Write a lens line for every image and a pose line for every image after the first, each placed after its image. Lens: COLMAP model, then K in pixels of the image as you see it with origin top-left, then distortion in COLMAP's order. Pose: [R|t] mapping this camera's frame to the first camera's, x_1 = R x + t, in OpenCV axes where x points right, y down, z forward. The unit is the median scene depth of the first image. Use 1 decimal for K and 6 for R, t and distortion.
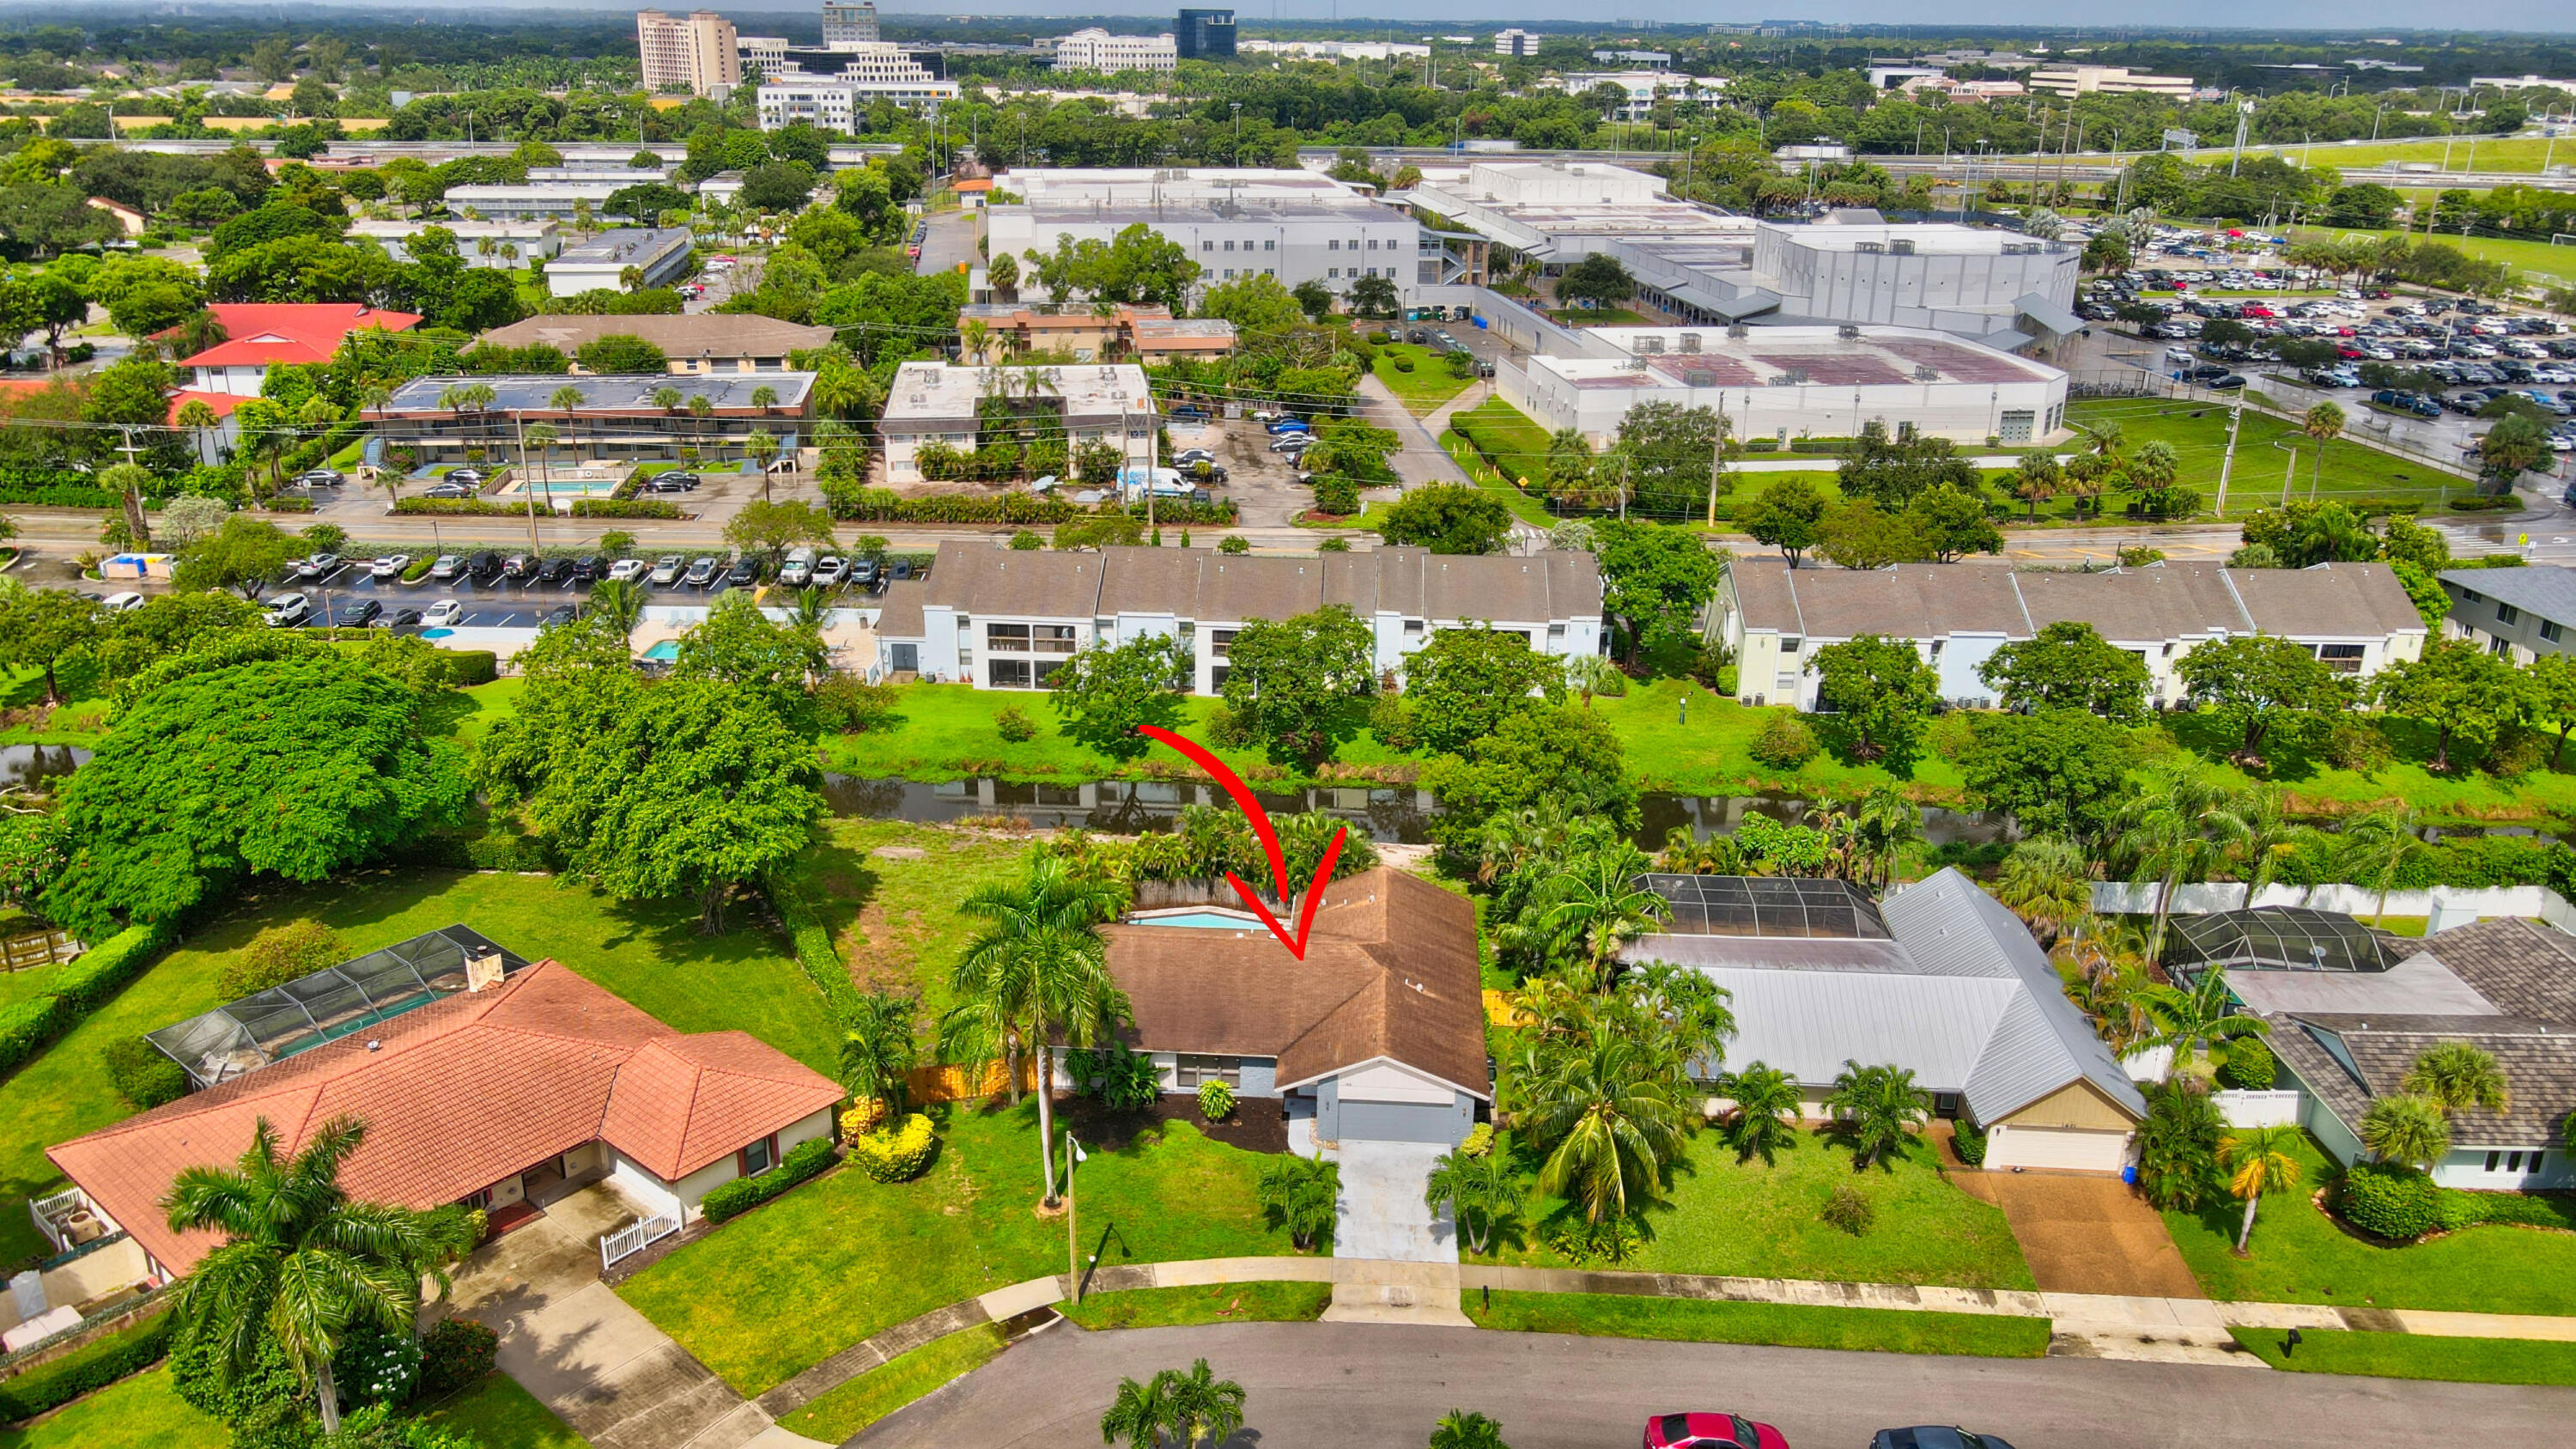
lens RADIAL K [[1891.6, 0, 1282.7], [0, 1891.6, 724.9], [0, 0, 1]] dist [-0.006783, 0.016475]
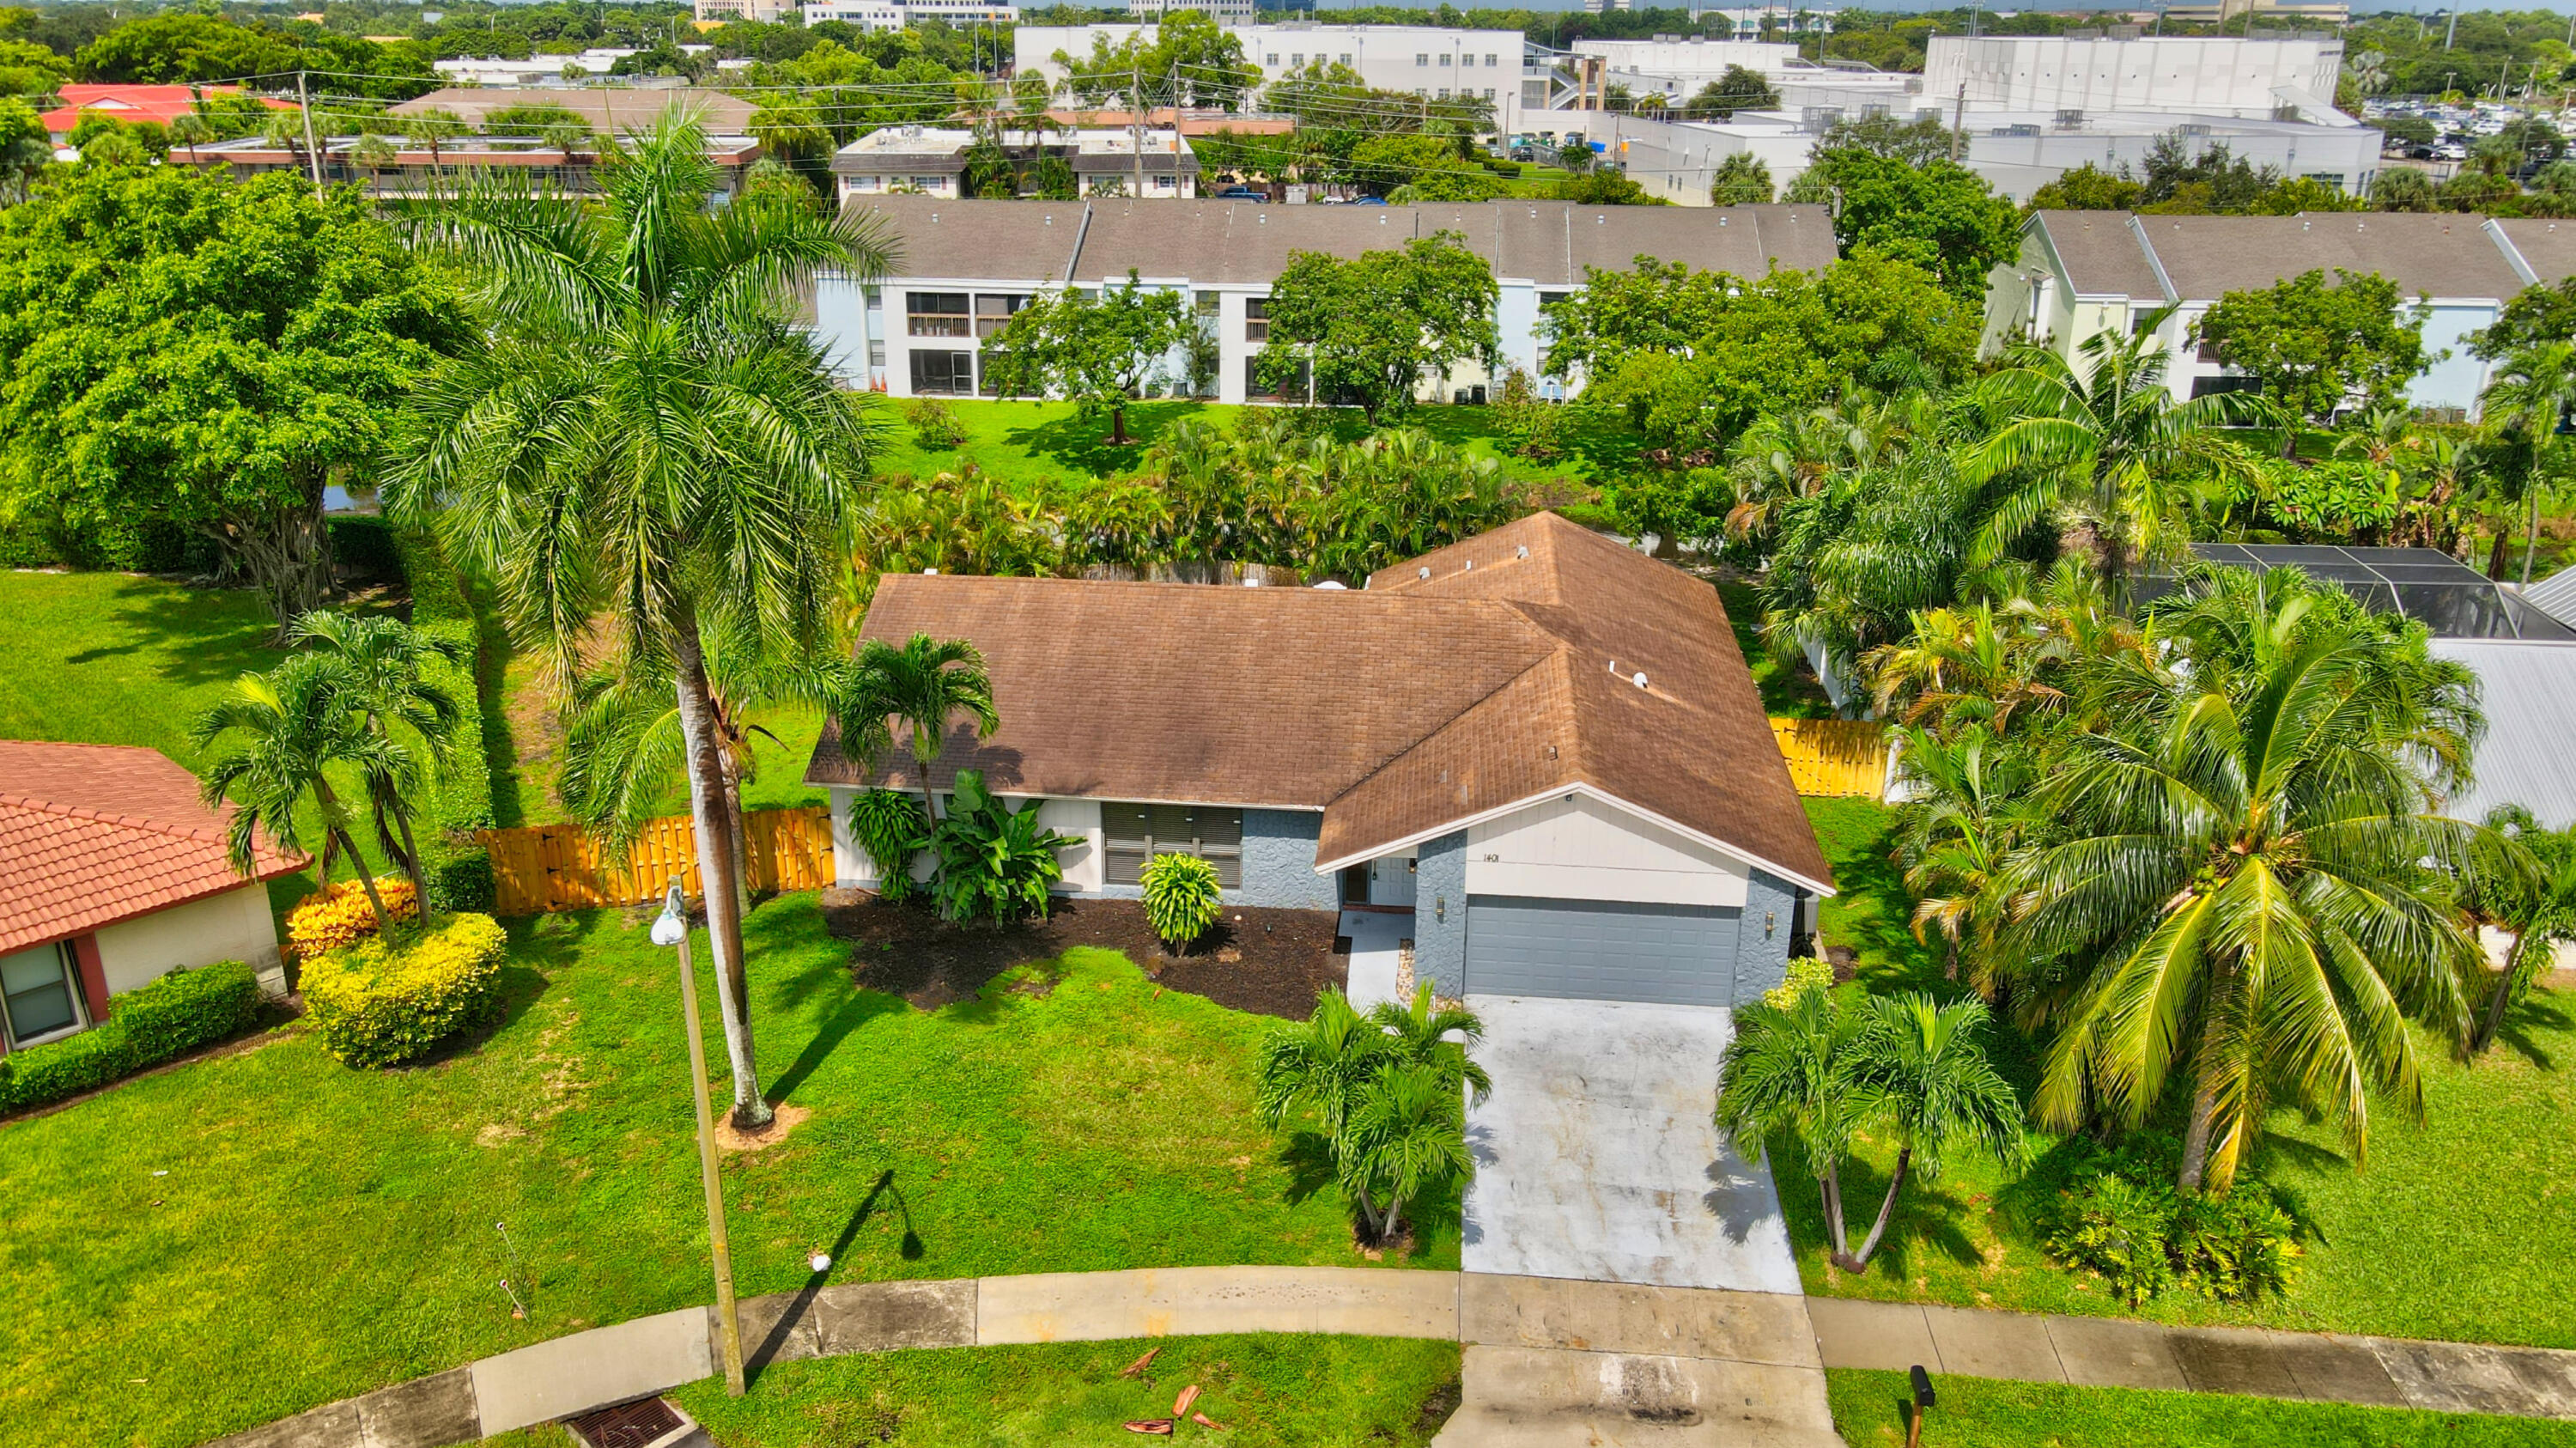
lens RADIAL K [[1891.5, 0, 1293.8], [0, 1891.5, 721.7], [0, 0, 1]] dist [-0.006783, 0.016475]
pose [[0.999377, 0.009633, -0.033953, 0.004803], [-0.009729, 0.999949, -0.002675, 0.158569], [0.033926, 0.003003, 0.999420, 0.569137]]
